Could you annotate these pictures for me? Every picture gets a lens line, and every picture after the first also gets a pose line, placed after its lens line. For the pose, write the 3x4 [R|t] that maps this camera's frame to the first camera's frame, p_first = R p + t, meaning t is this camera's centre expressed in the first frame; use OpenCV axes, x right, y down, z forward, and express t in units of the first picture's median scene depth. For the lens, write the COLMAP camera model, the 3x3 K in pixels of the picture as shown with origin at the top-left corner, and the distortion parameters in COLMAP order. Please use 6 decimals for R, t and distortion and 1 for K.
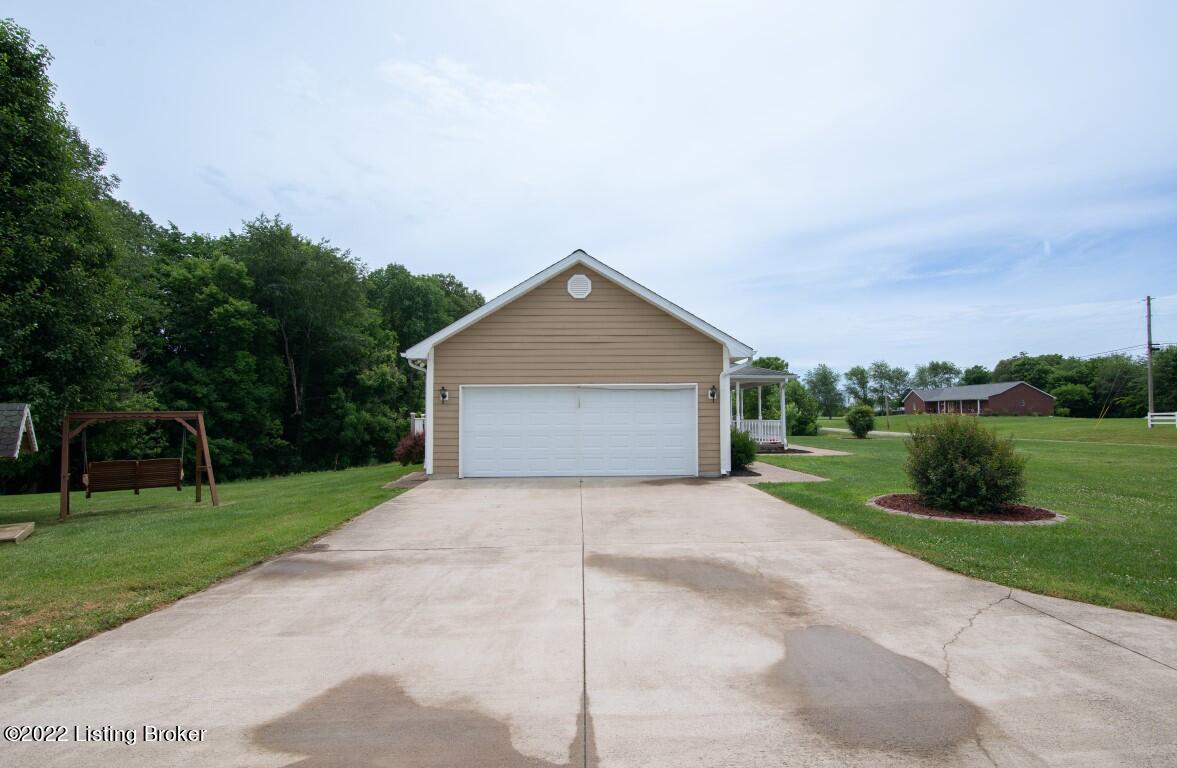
lens RADIAL K [[576.6, 0, 588.7], [0, 576.6, 394.0], [0, 0, 1]] dist [0.000768, 0.000331]
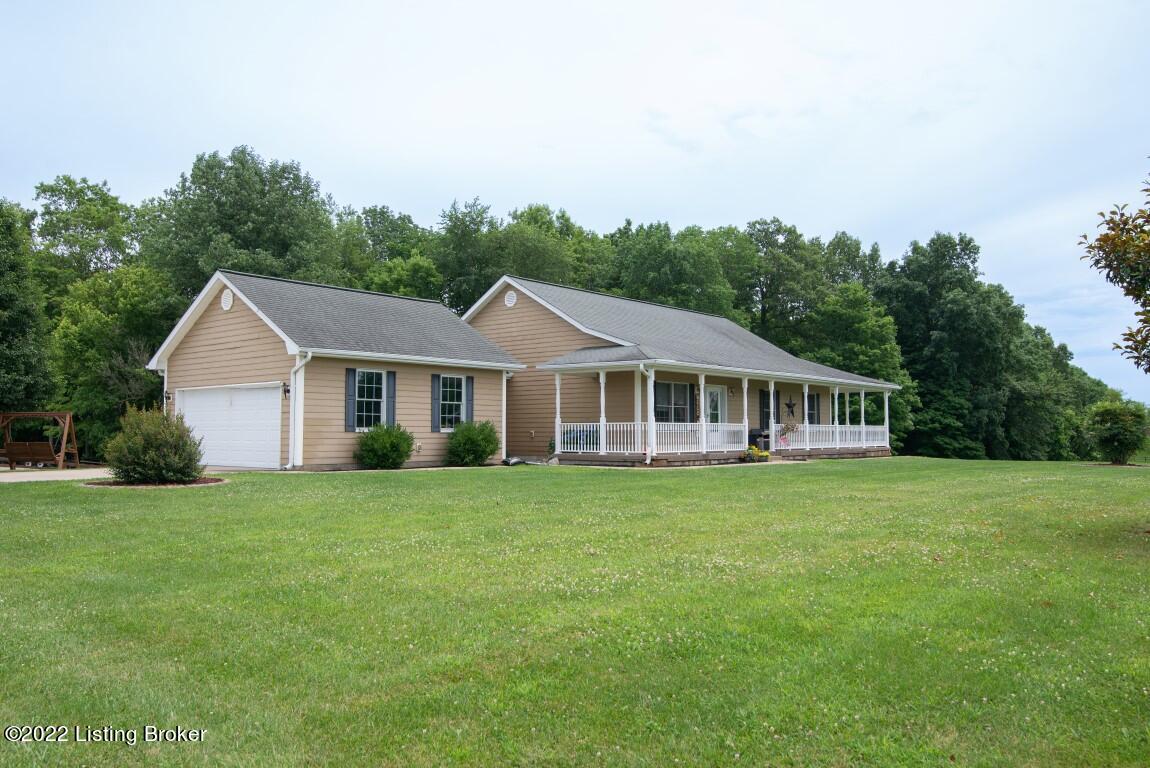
lens RADIAL K [[905.2, 0, 575.4], [0, 905.2, 381.3], [0, 0, 1]] dist [-0.076507, -0.001033]
pose [[0.751991, -0.029809, -0.658499, 0.552402], [0.021291, 0.999554, -0.020934, 0.008801], [0.658829, 0.001722, 0.752291, 0.043318]]
